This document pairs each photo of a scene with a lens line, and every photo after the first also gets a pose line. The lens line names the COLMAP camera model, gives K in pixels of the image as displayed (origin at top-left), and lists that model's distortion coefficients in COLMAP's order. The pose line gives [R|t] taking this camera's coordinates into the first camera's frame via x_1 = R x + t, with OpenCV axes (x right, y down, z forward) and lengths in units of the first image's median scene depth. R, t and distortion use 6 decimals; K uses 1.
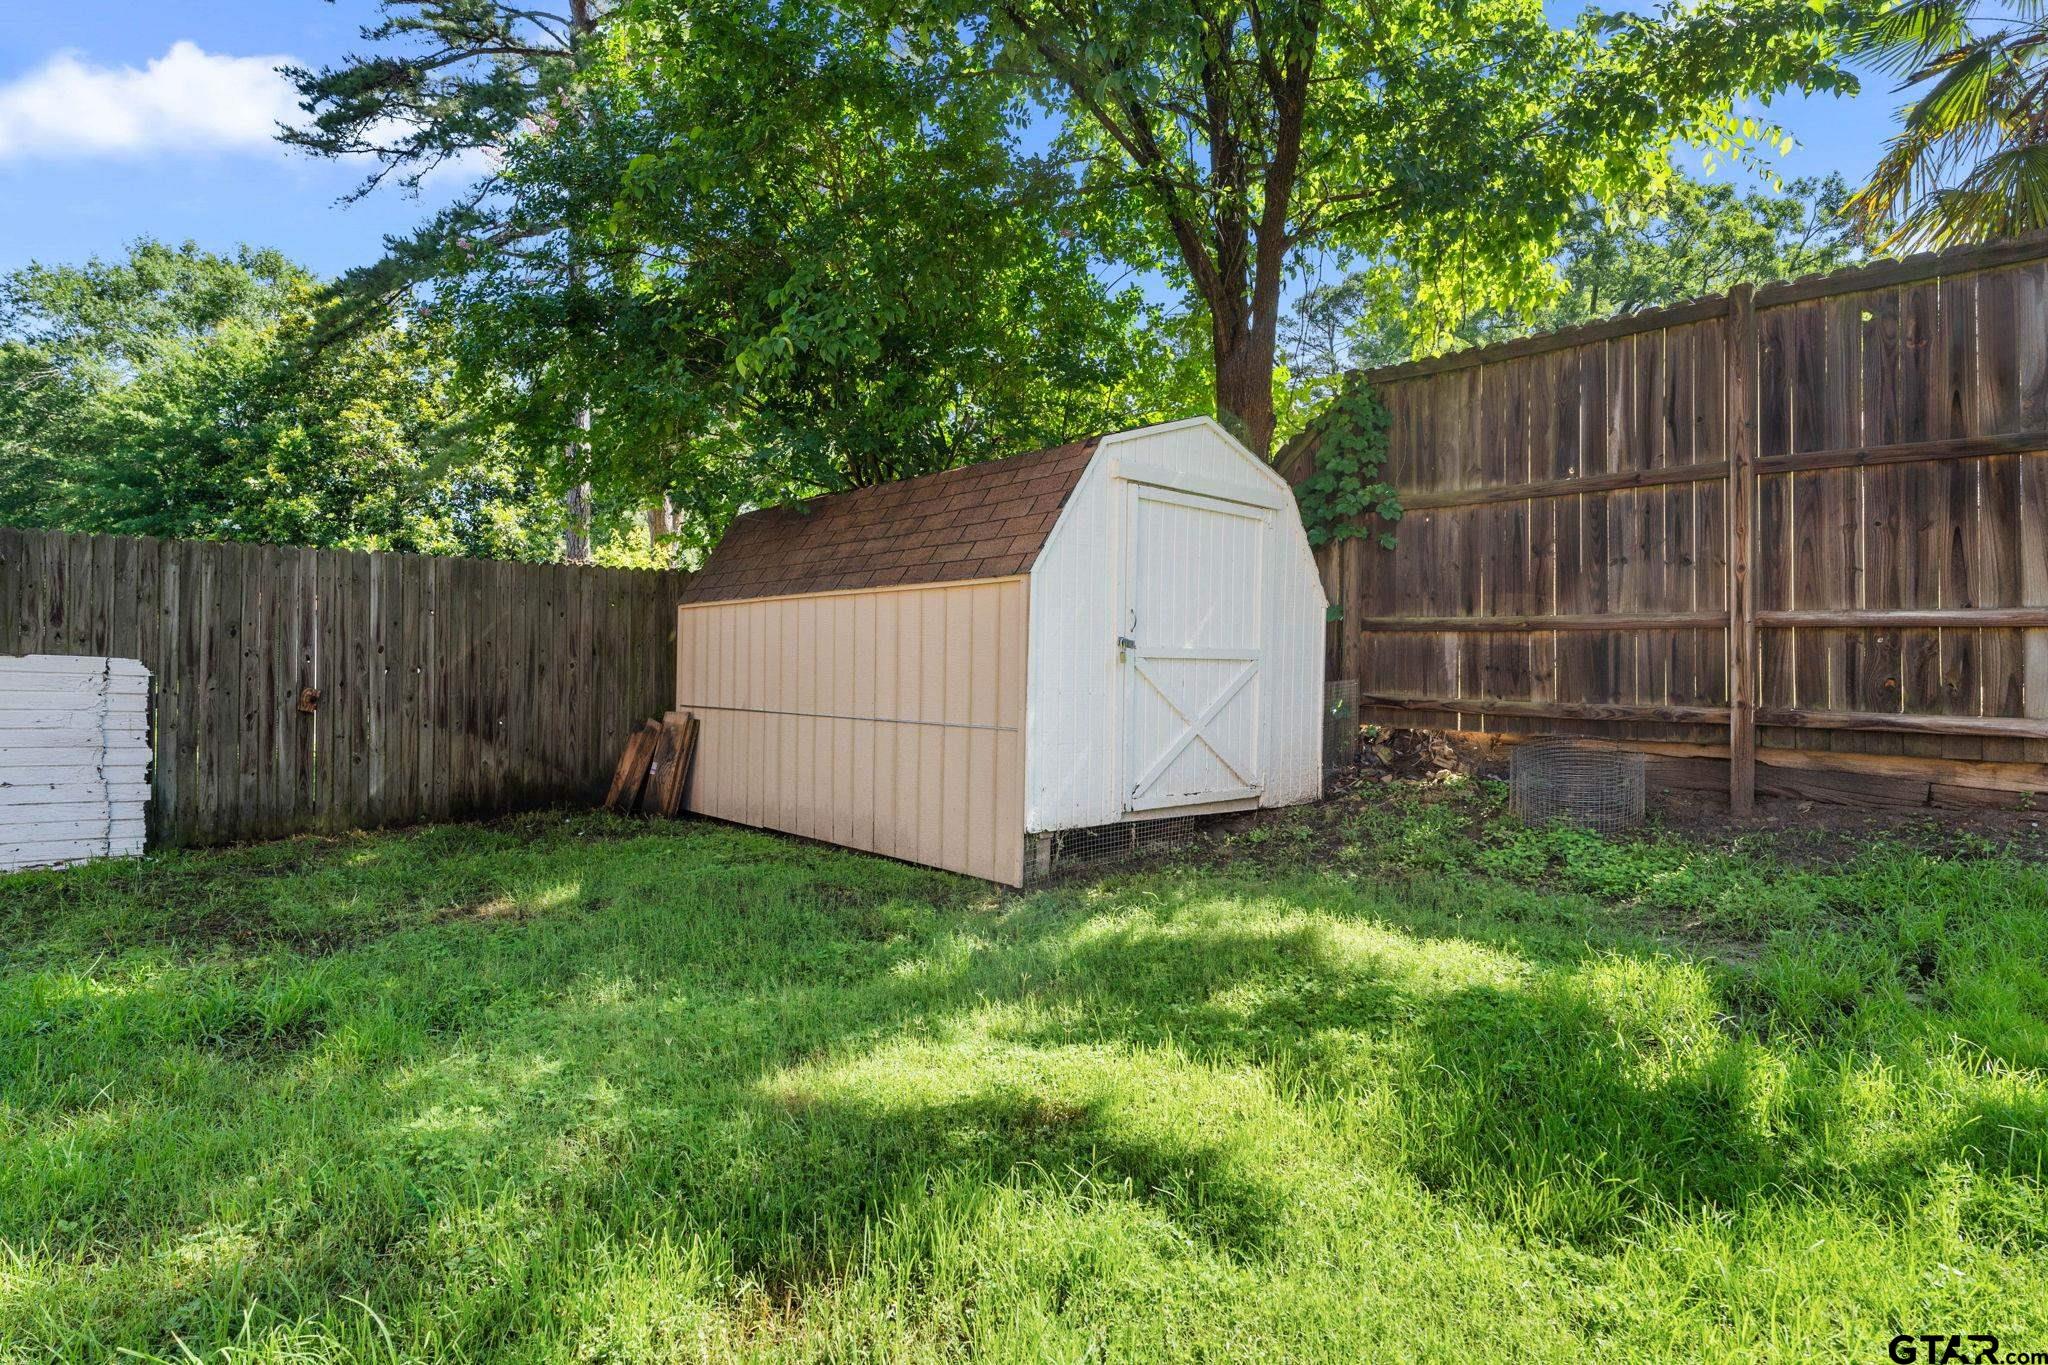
lens RADIAL K [[1155.8, 0, 1025.0], [0, 1155.8, 670.1], [0, 0, 1]] dist [0.005440, 0.000945]
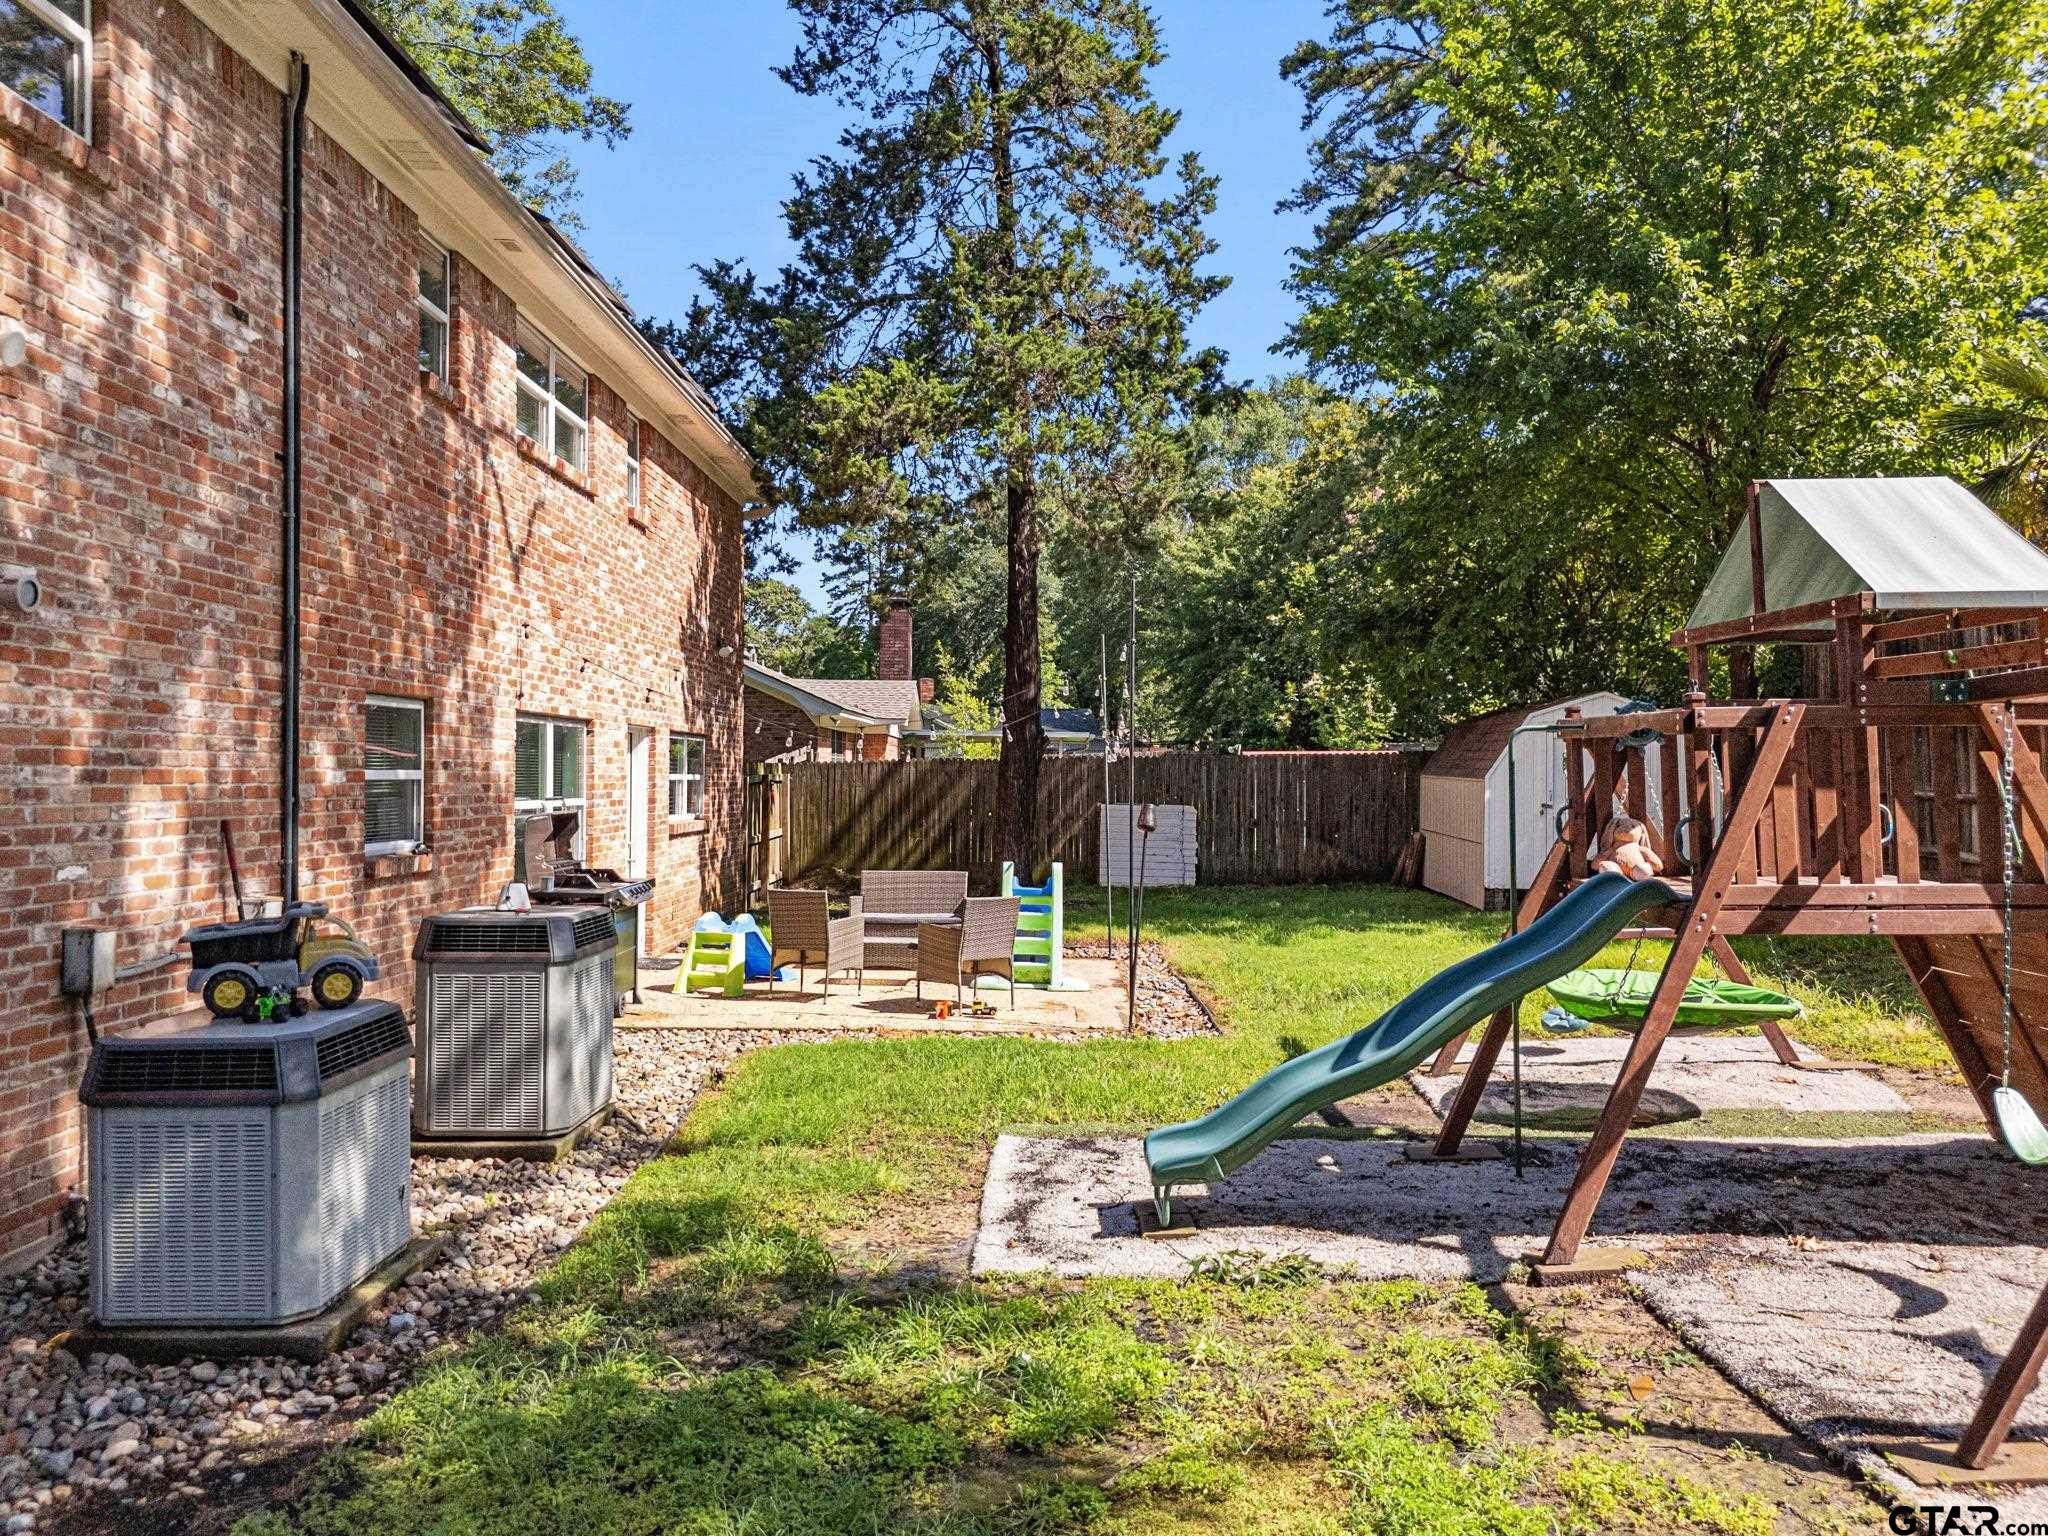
lens RADIAL K [[1637.9, 0, 1010.6], [0, 1637.9, 767.2], [0, 0, 1]] dist [0.092639, -0.128913]
pose [[0.720125, -0.001729, -0.693842, 0.294901], [0.007011, 0.999964, 0.004785, -0.023990], [0.693809, -0.008310, 0.720111, -0.381624]]
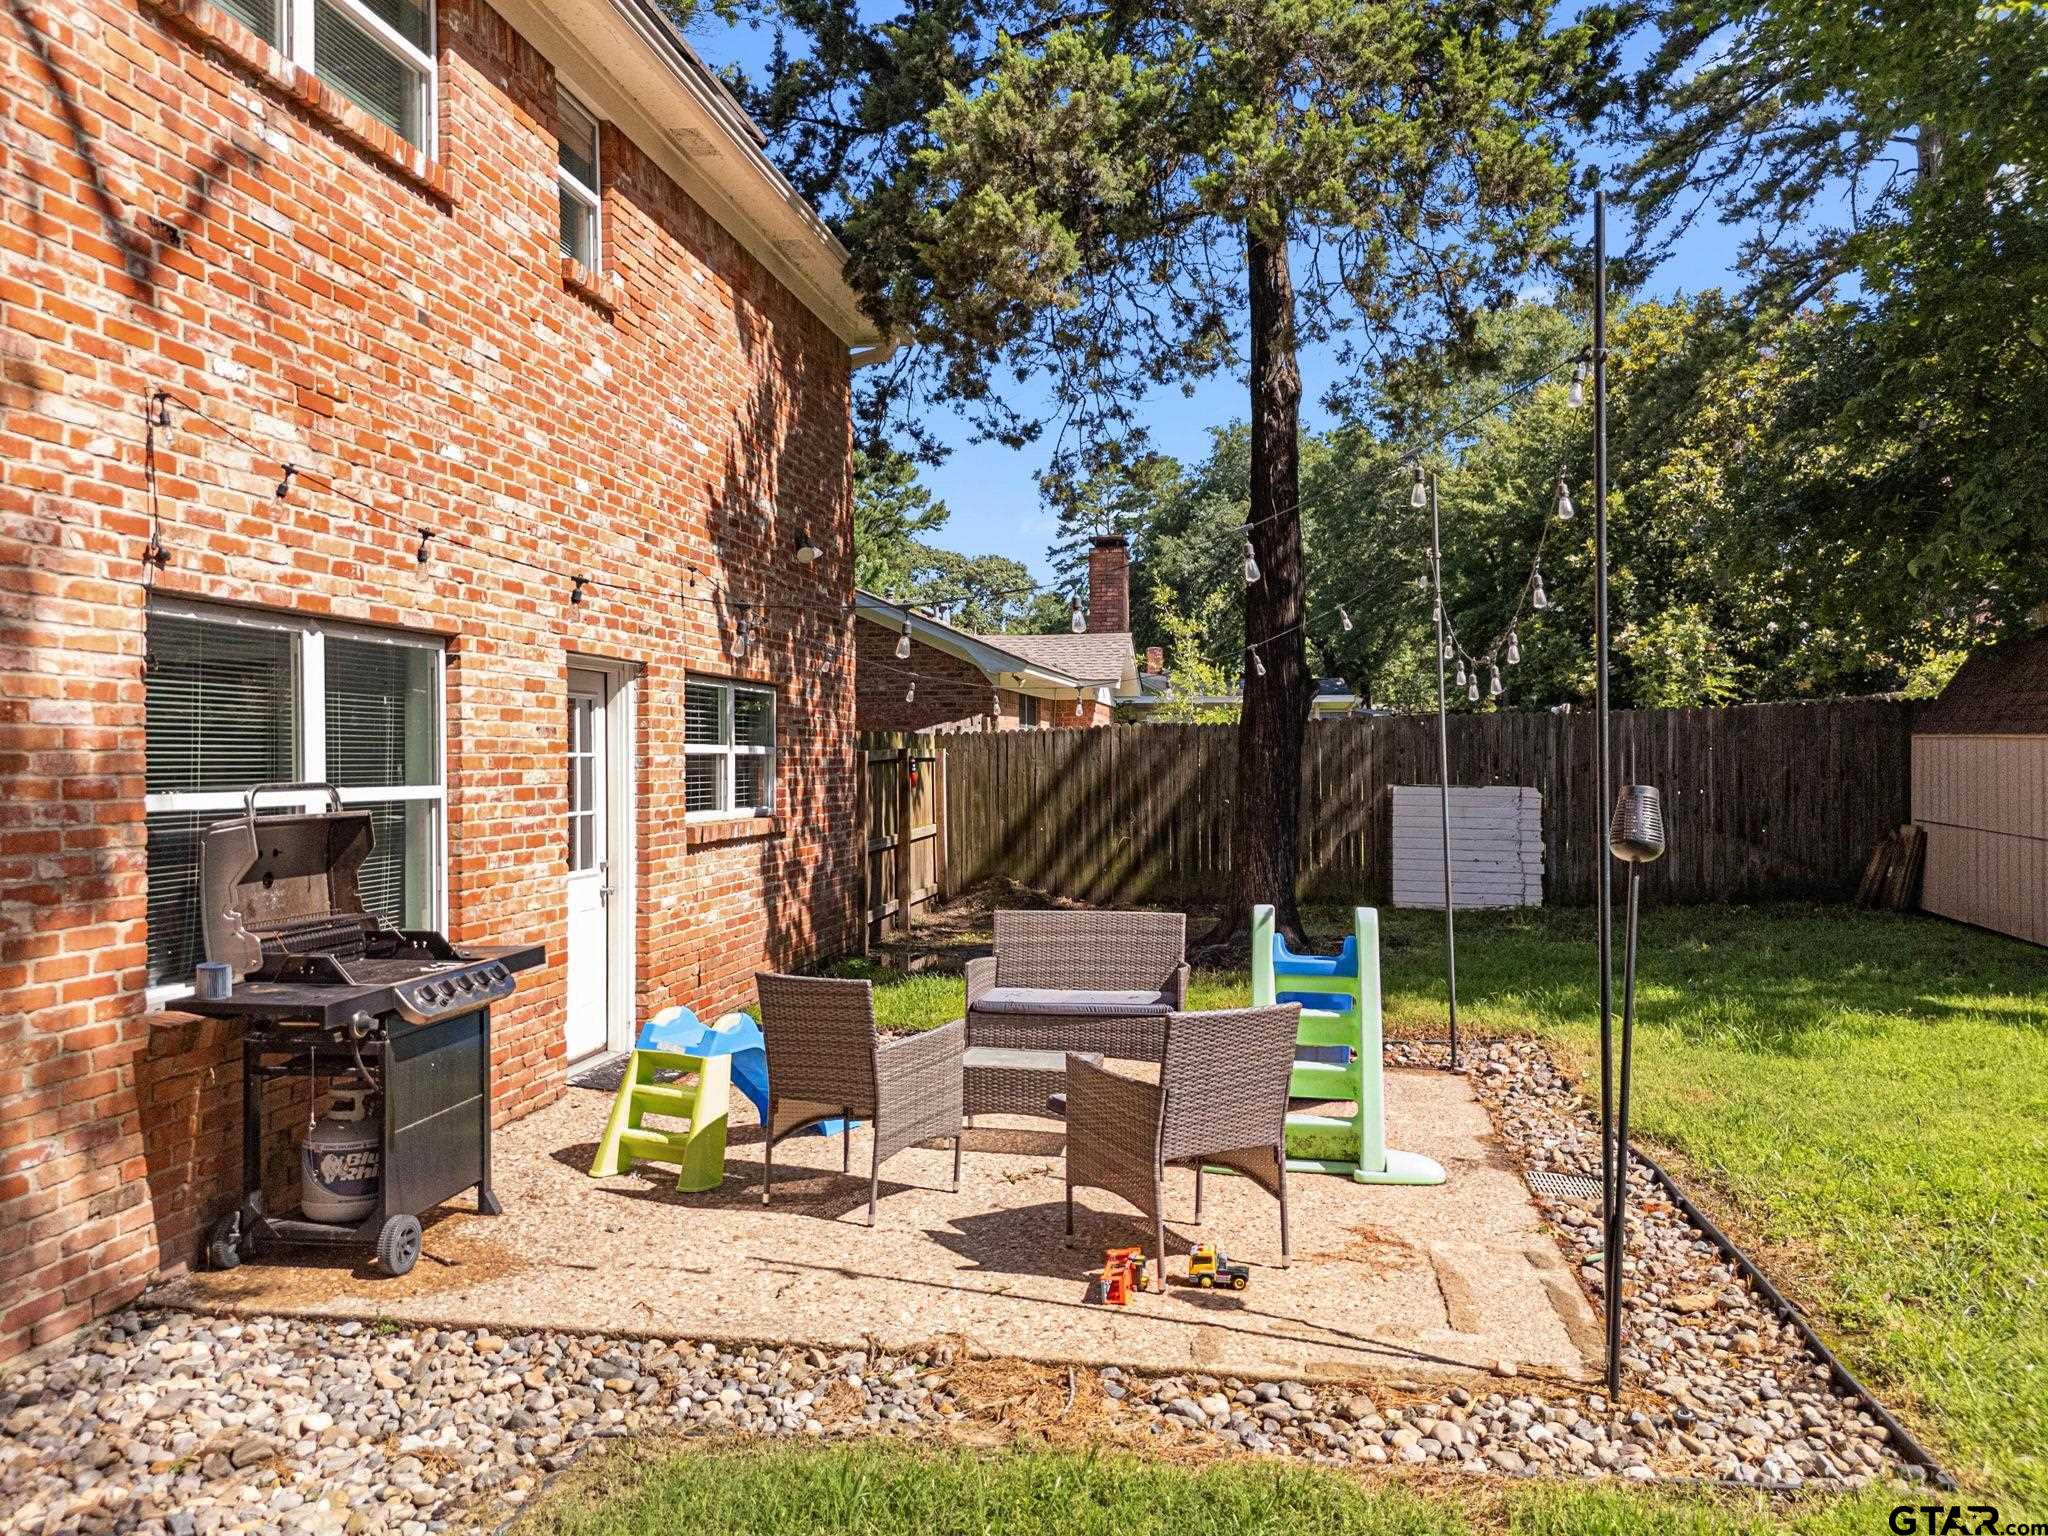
lens RADIAL K [[1637.9, 0, 1010.6], [0, 1637.9, 767.2], [0, 0, 1]] dist [0.092639, -0.128913]
pose [[0.612615, -0.003492, -0.790374, 0.134388], [0.021718, 0.999687, 0.012417, -0.017955], [0.790083, -0.024772, 0.612499, -0.218509]]
